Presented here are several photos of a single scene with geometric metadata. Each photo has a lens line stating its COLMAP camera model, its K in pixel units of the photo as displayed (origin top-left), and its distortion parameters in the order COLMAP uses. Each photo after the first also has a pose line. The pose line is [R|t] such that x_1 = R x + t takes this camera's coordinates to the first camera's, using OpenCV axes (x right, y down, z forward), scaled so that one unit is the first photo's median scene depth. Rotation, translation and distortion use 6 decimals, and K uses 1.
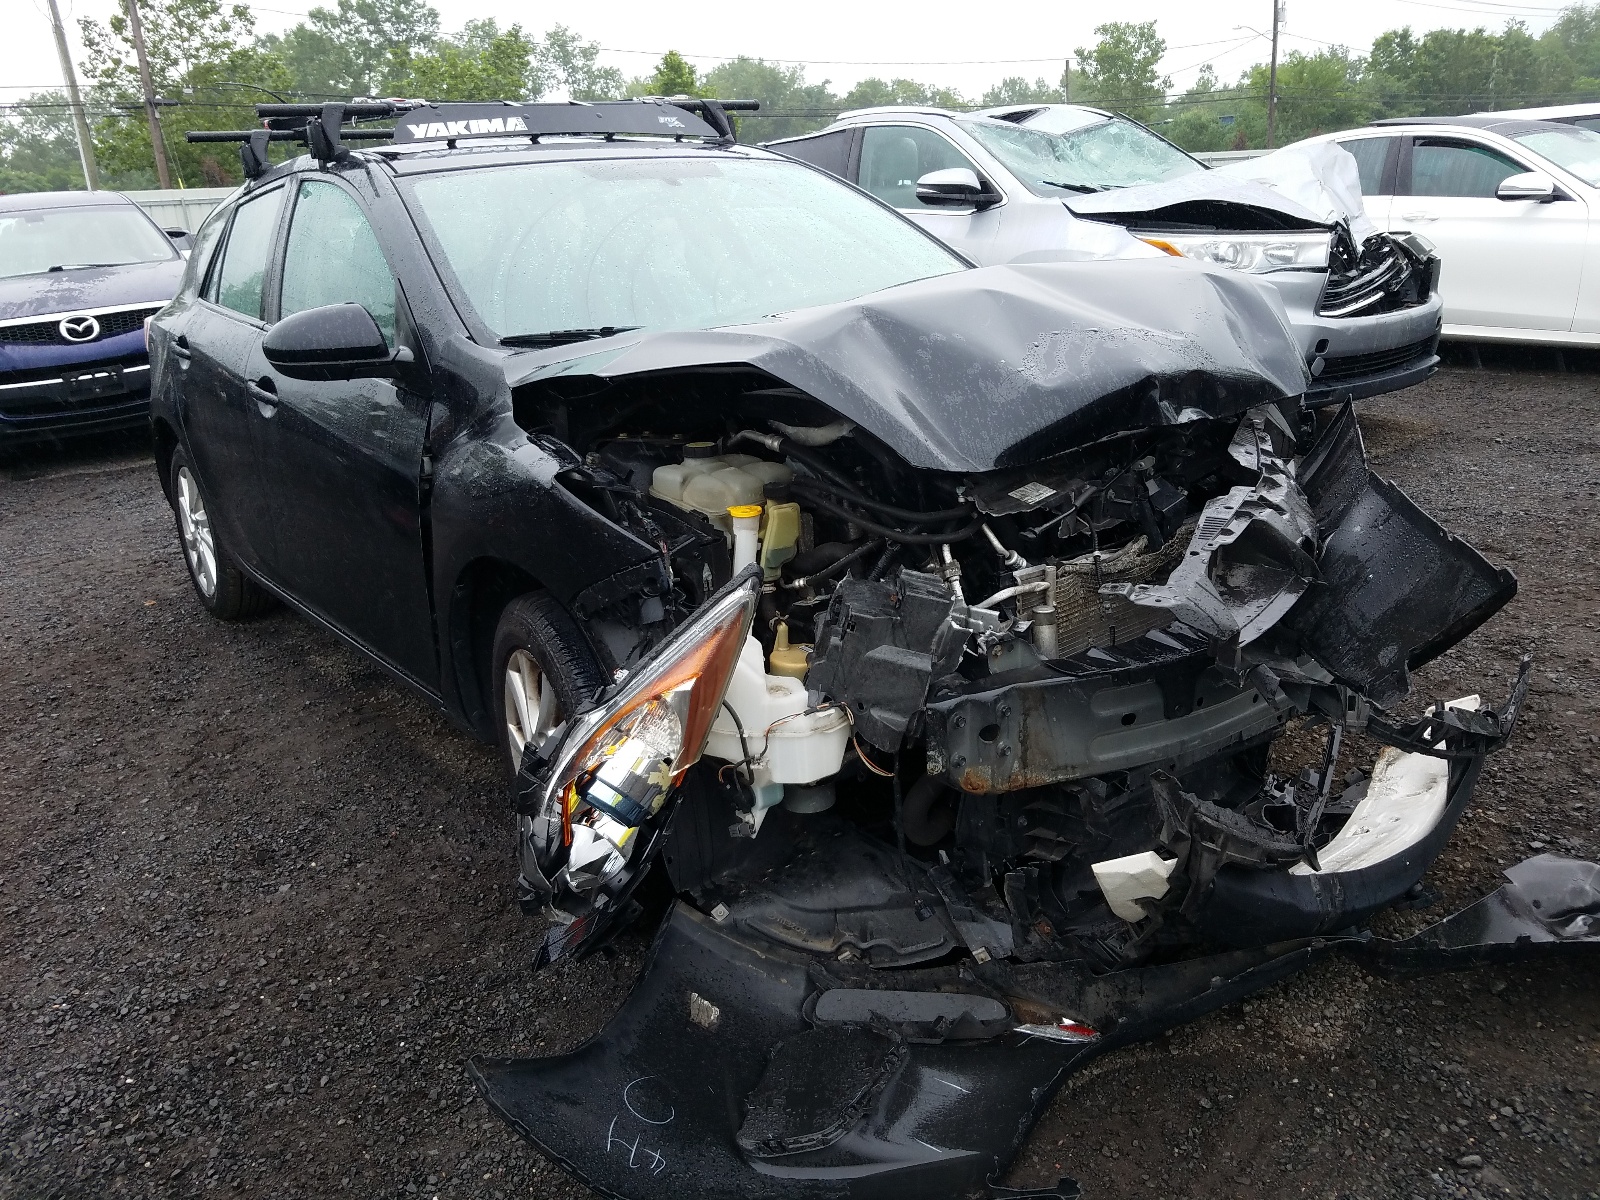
lens RADIAL K [[1234.3, 0, 795.9], [0, 1234.3, 600.9], [0, 0, 1]] dist [-0.000717, -0.006646]
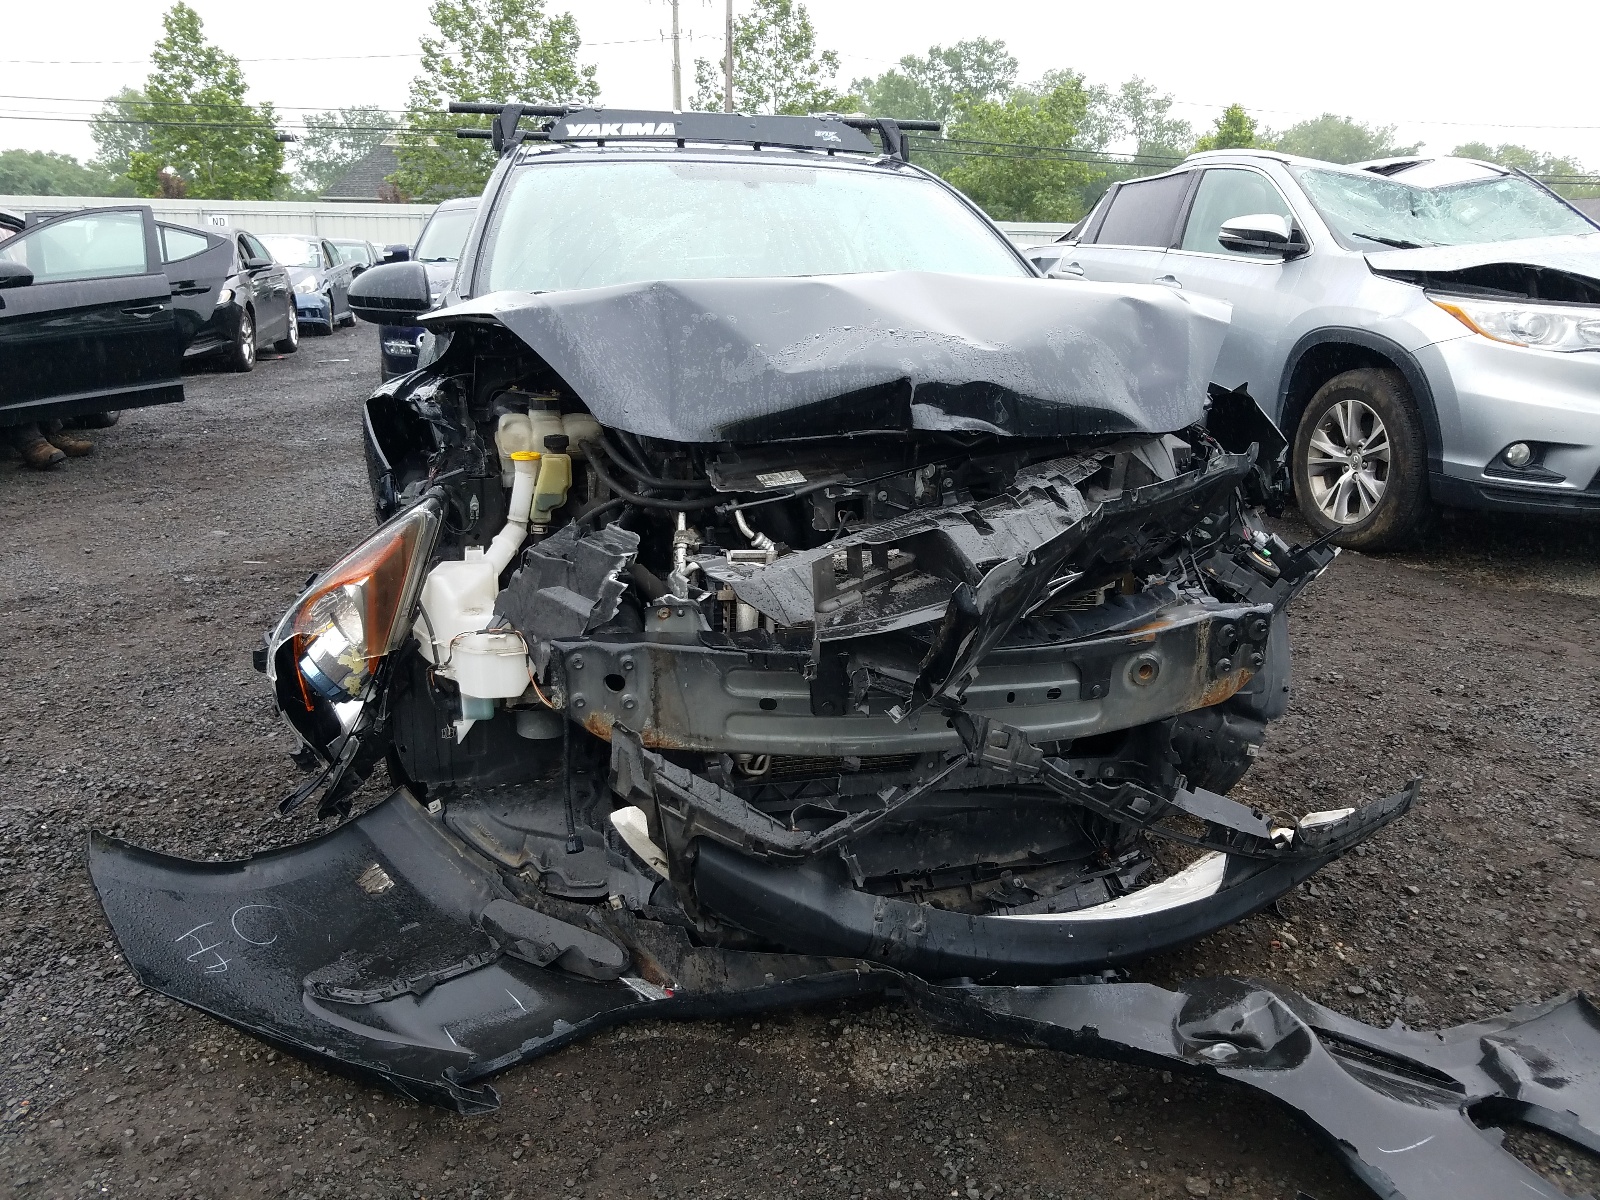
lens RADIAL K [[1234.3, 0, 808.4], [0, 1234.3, 606.1], [0, 0, 1]] dist [-0.000717, -0.006646]
pose [[0.915621, 0.177210, -0.360881, 0.230702], [-0.188128, 0.982132, 0.004959, 0.002389], [0.355311, 0.063352, 0.932599, 0.026257]]
